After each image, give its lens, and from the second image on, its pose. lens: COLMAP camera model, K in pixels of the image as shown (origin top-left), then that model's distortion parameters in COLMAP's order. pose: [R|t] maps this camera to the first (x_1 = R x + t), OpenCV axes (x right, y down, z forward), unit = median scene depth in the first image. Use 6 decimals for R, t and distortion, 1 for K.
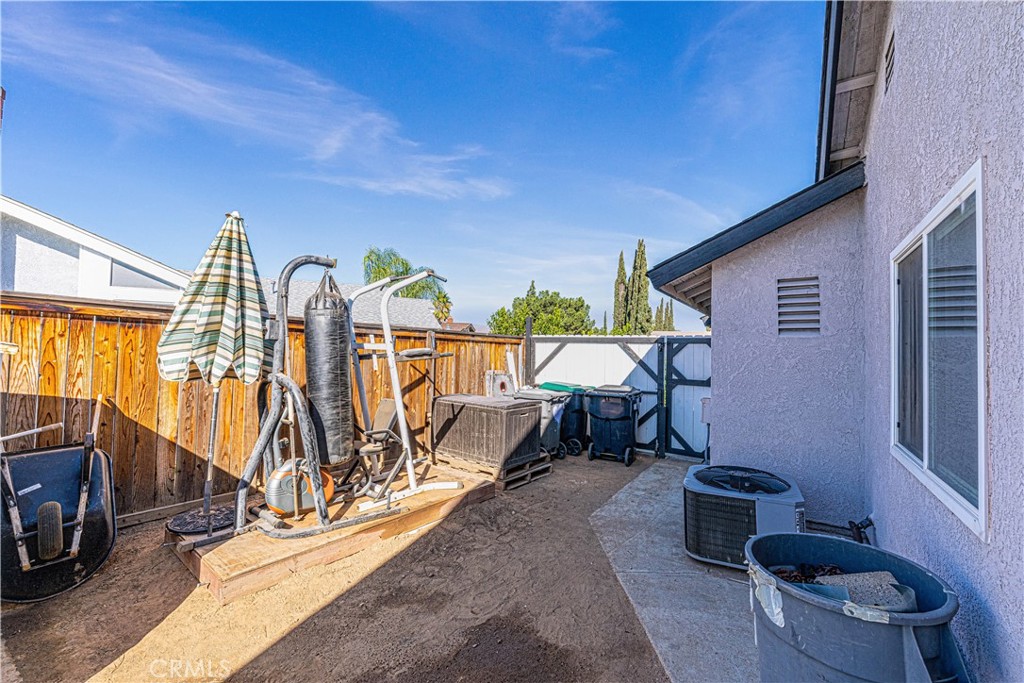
lens RADIAL K [[415.2, 0, 507.2], [0, 415.2, 338.5], [0, 0, 1]] dist [-0.005153, -0.000303]
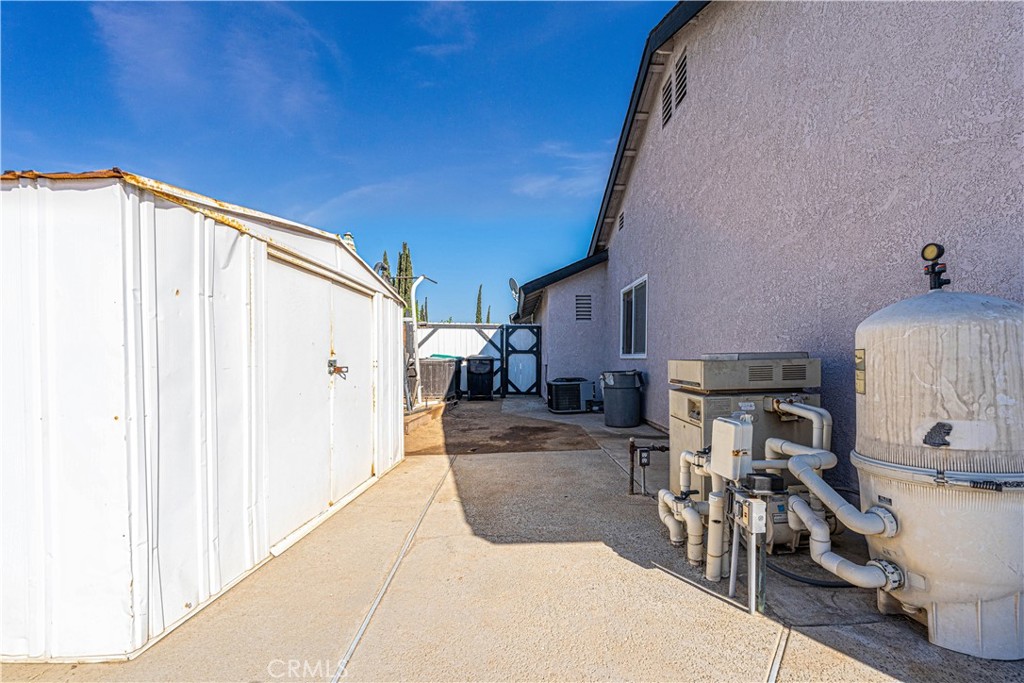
lens RADIAL K [[427.5, 0, 531.0], [0, 427.5, 368.7], [0, 0, 1]] dist [-0.001386, -0.000097]
pose [[0.798617, -0.033527, 0.600905, -0.590512], [-0.004512, 0.998085, 0.061685, 0.069202], [-0.601822, -0.051974, 0.796937, -0.438820]]
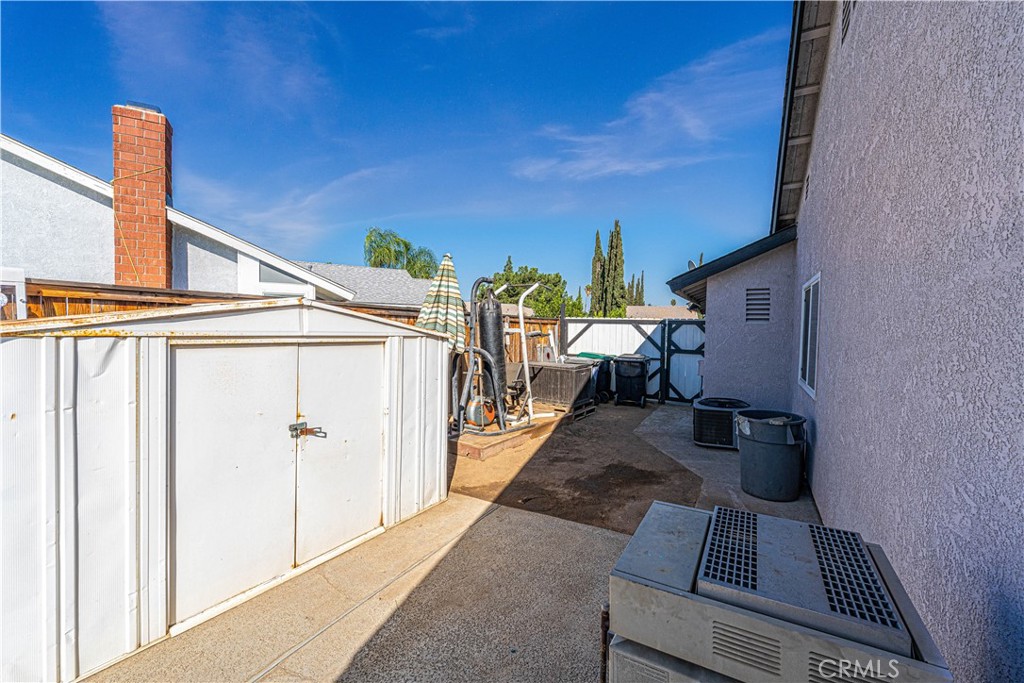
lens RADIAL K [[415.2, 0, 507.2], [0, 415.2, 338.5], [0, 0, 1]] dist [-0.005153, -0.000303]
pose [[0.997266, -0.005519, 0.073693, -0.283885], [0.000767, 0.997927, 0.064346, -0.033193], [-0.073895, -0.064114, 0.995203, -0.395291]]
